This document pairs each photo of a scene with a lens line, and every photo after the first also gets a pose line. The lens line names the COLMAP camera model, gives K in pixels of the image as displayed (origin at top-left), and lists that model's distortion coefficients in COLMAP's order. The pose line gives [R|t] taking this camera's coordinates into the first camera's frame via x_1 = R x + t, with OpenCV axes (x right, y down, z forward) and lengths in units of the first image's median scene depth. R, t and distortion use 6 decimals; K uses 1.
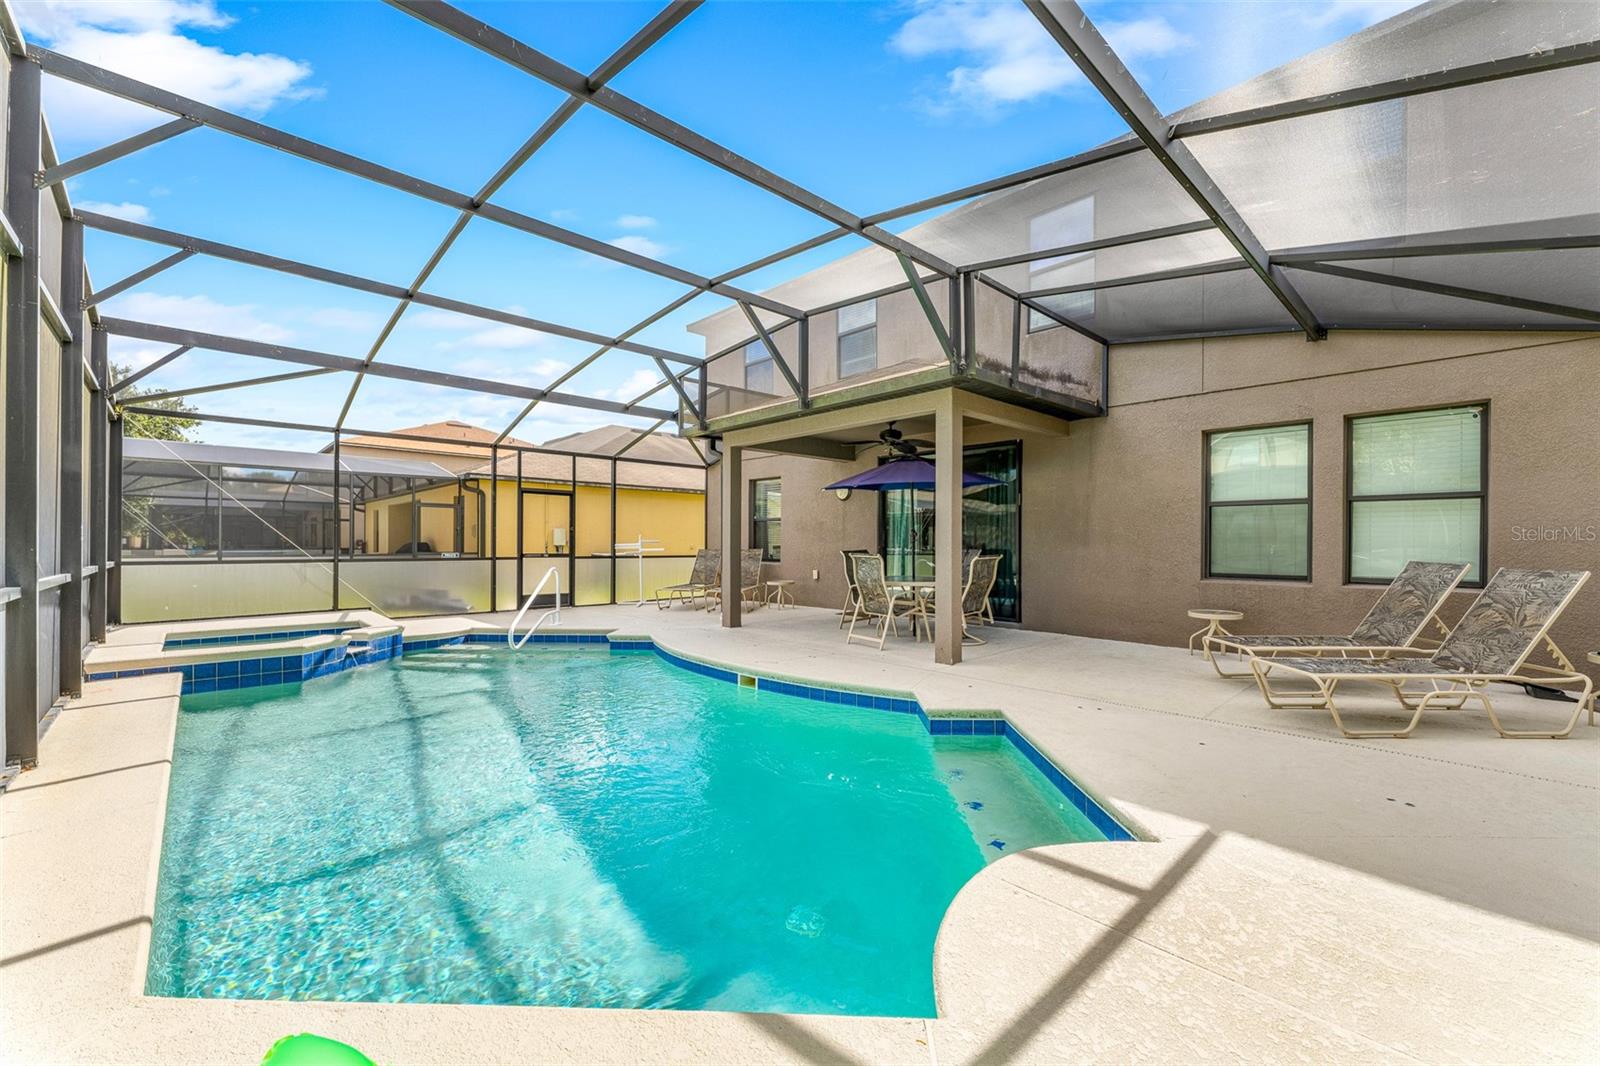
lens RADIAL K [[654.2, 0, 798.7], [0, 654.2, 540.4], [0, 0, 1]] dist [0.003232, 0.000234]
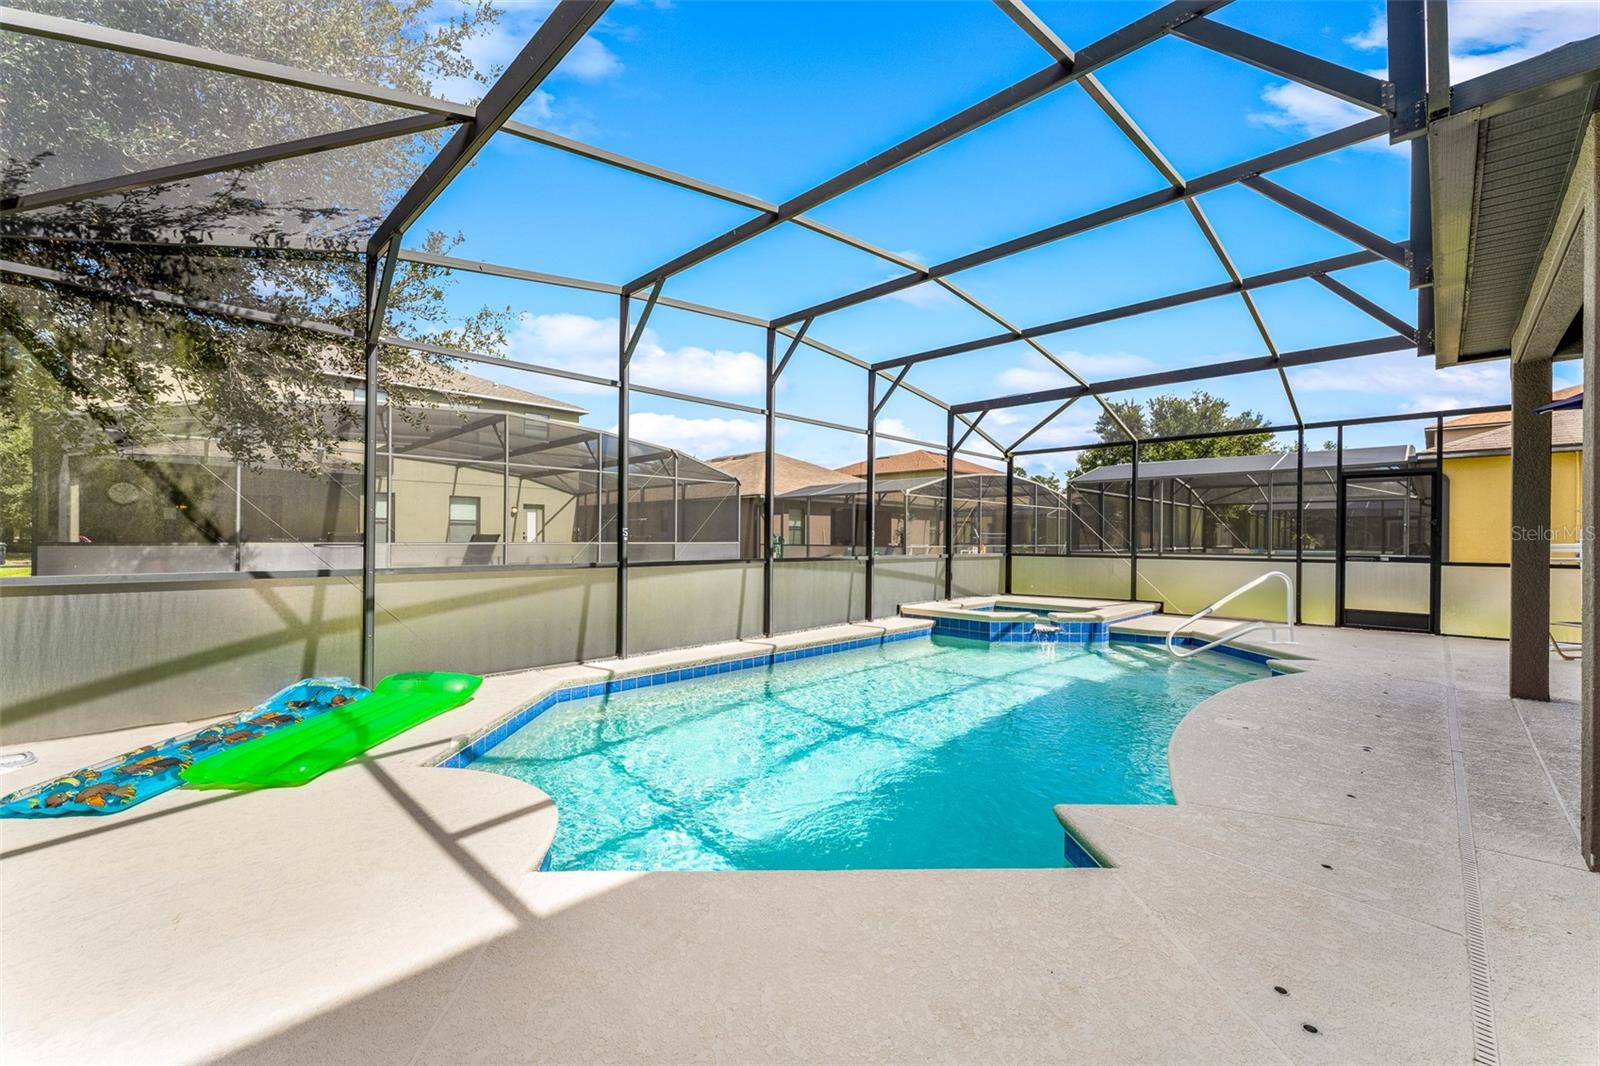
lens RADIAL K [[654.2, 0, 798.6], [0, 654.2, 537.8], [0, 0, 1]] dist [0.003232, 0.000234]
pose [[0.020250, -0.005774, -0.999778, 0.606031], [0.002467, 0.999981, -0.005726, 0.003795], [0.999792, -0.002351, 0.020263, 0.563631]]
